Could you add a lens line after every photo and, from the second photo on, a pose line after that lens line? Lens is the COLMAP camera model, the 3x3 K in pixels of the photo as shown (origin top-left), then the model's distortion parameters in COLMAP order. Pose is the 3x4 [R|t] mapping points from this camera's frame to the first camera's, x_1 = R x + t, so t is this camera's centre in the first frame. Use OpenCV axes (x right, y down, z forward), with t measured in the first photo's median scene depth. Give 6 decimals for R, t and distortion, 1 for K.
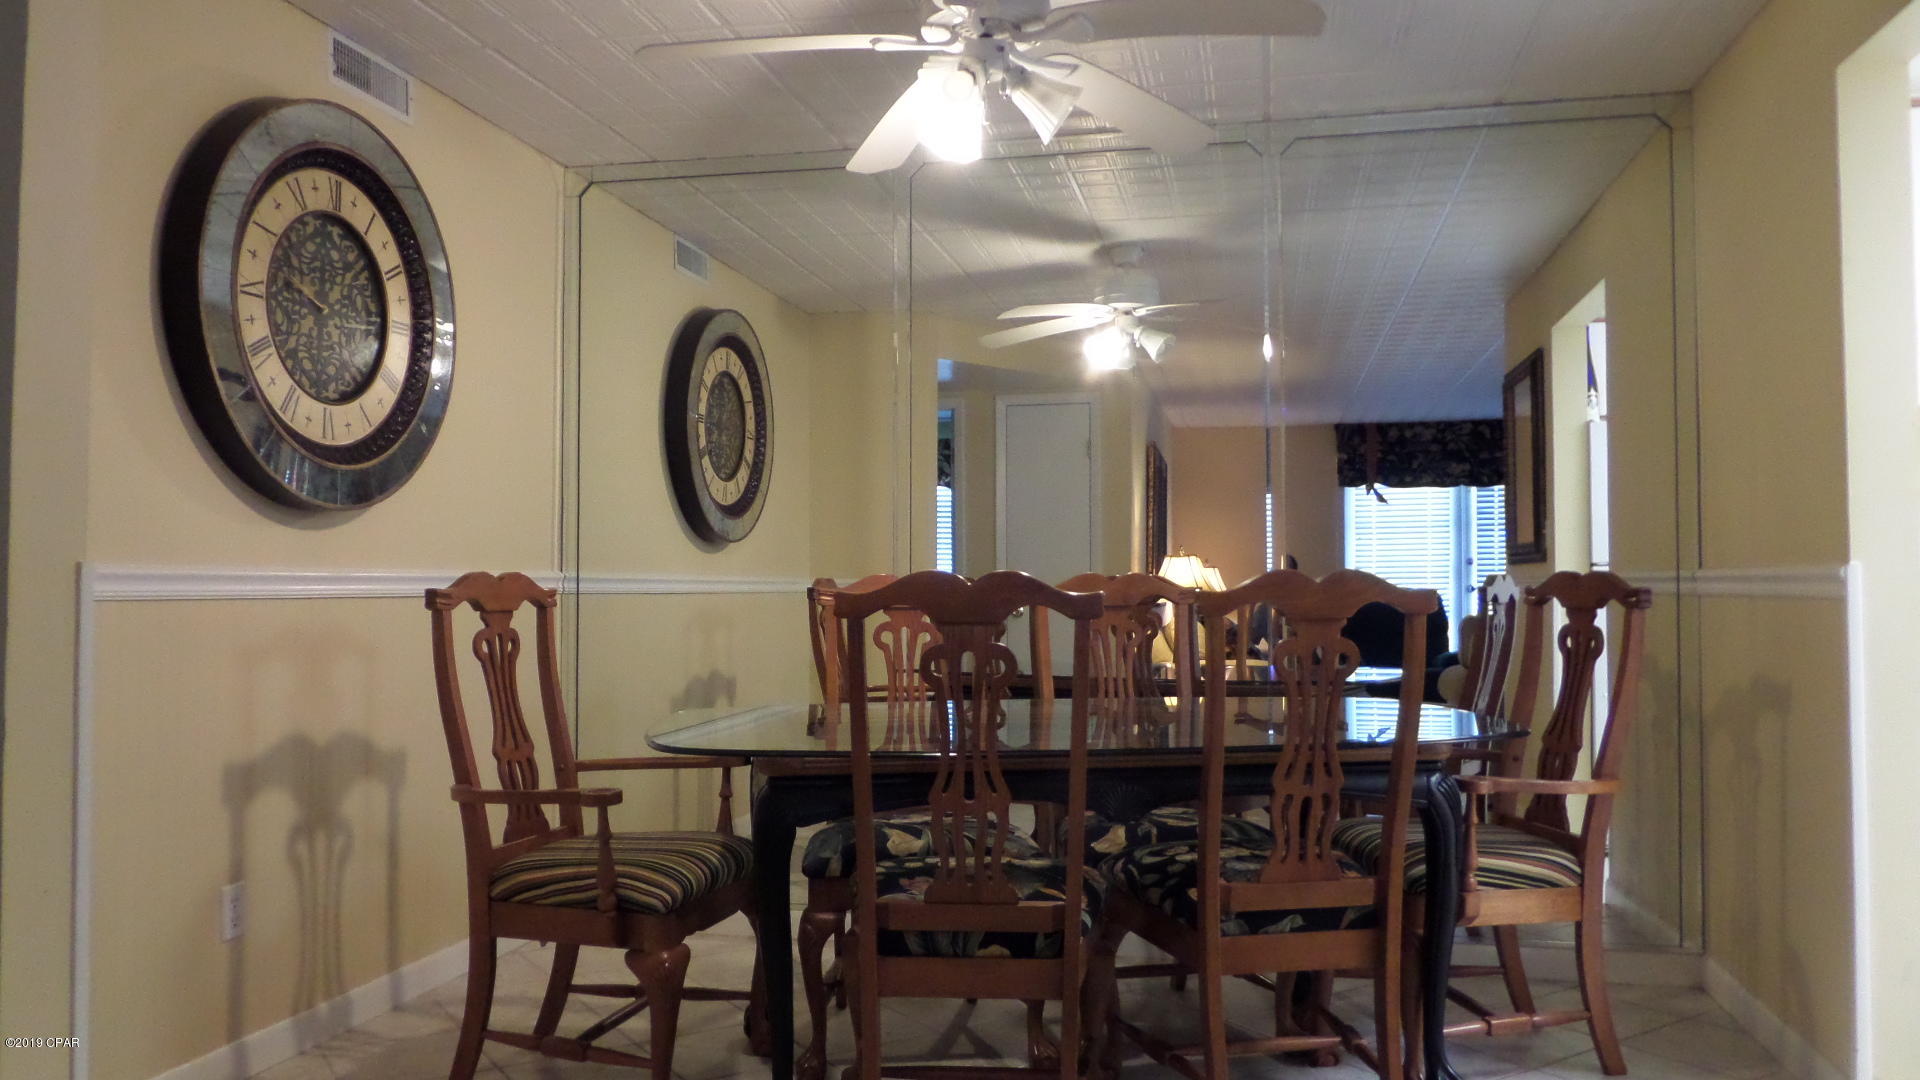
lens RADIAL K [[1440.3, 0, 962.7], [0, 1440.3, 544.4], [0, 0, 1]] dist [0.003997, 0.001703]
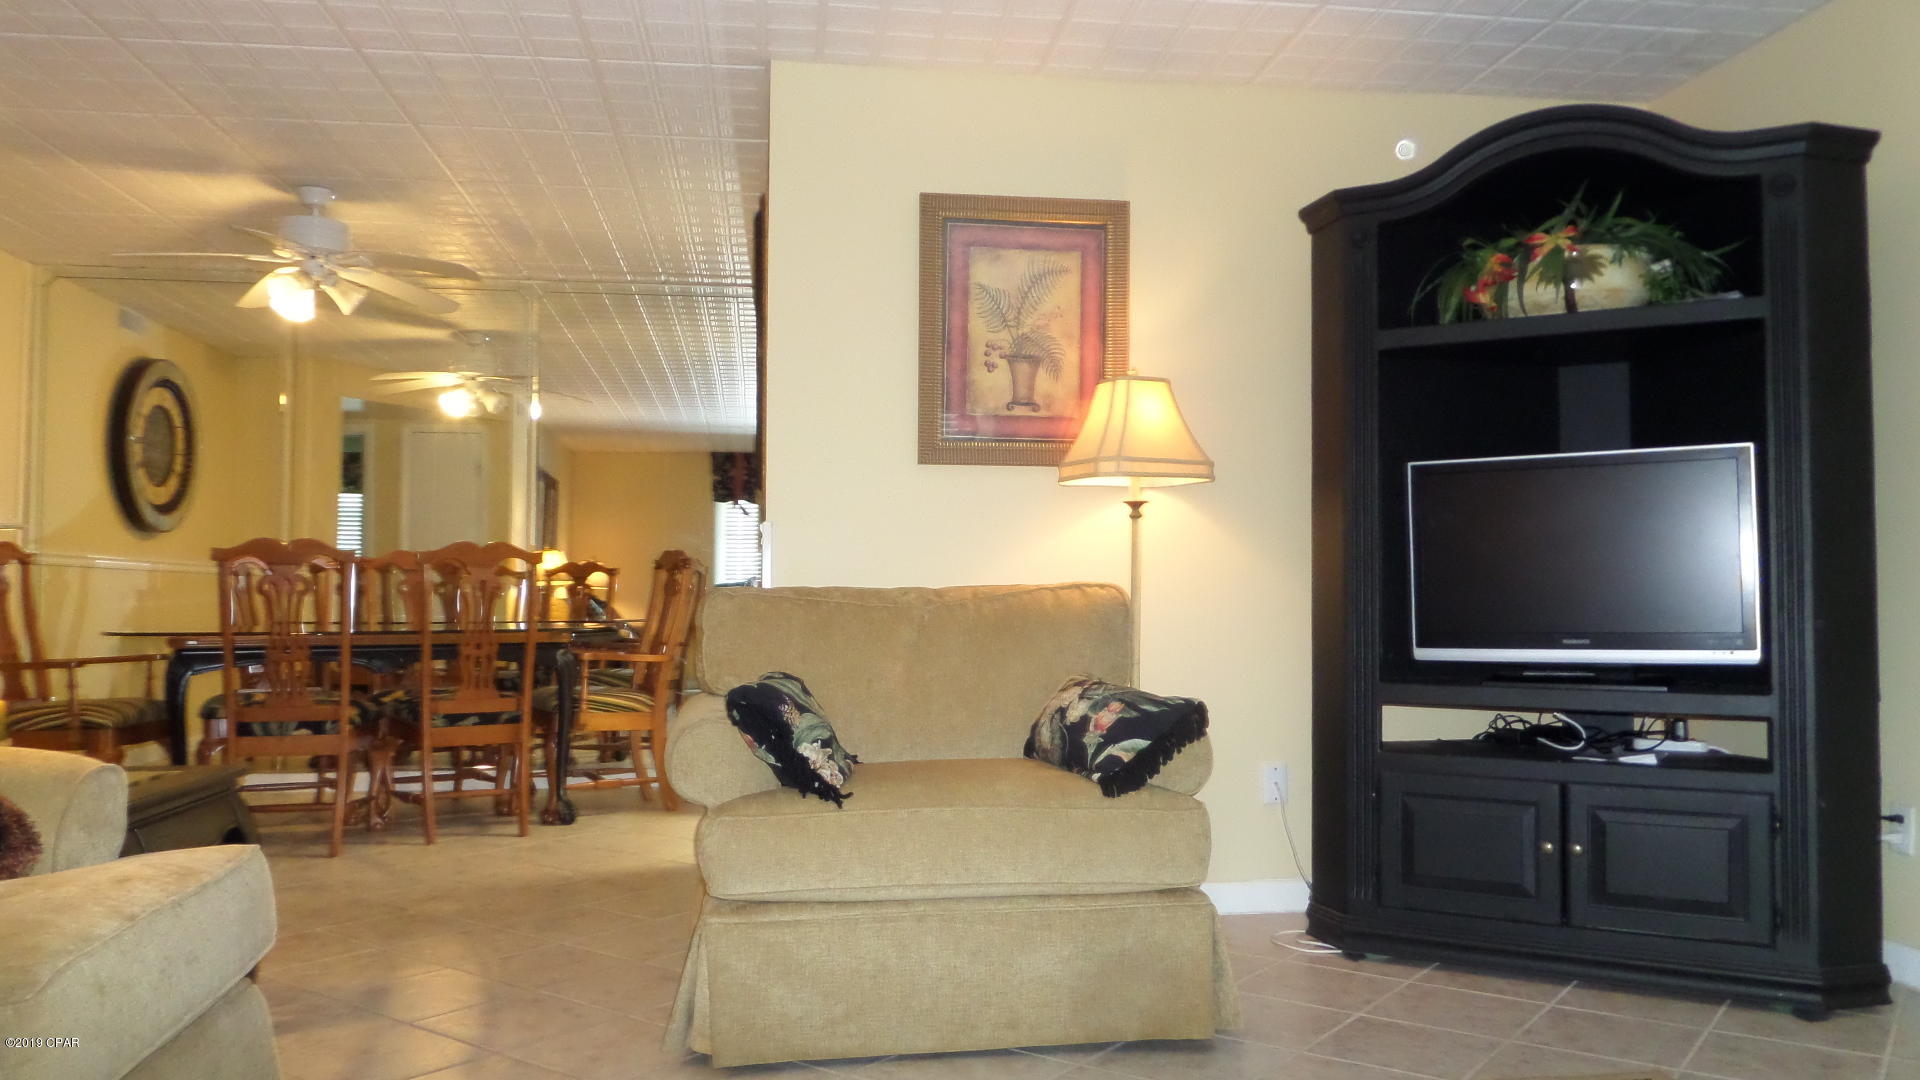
lens RADIAL K [[1440.3, 0, 955.1], [0, 1440.3, 529.7], [0, 0, 1]] dist [0.003997, 0.001703]
pose [[0.943040, 0.017595, 0.332215, 0.093853], [-0.011262, 0.999717, -0.020978, 0.016999], [-0.332490, 0.016042, 0.942970, -0.534668]]
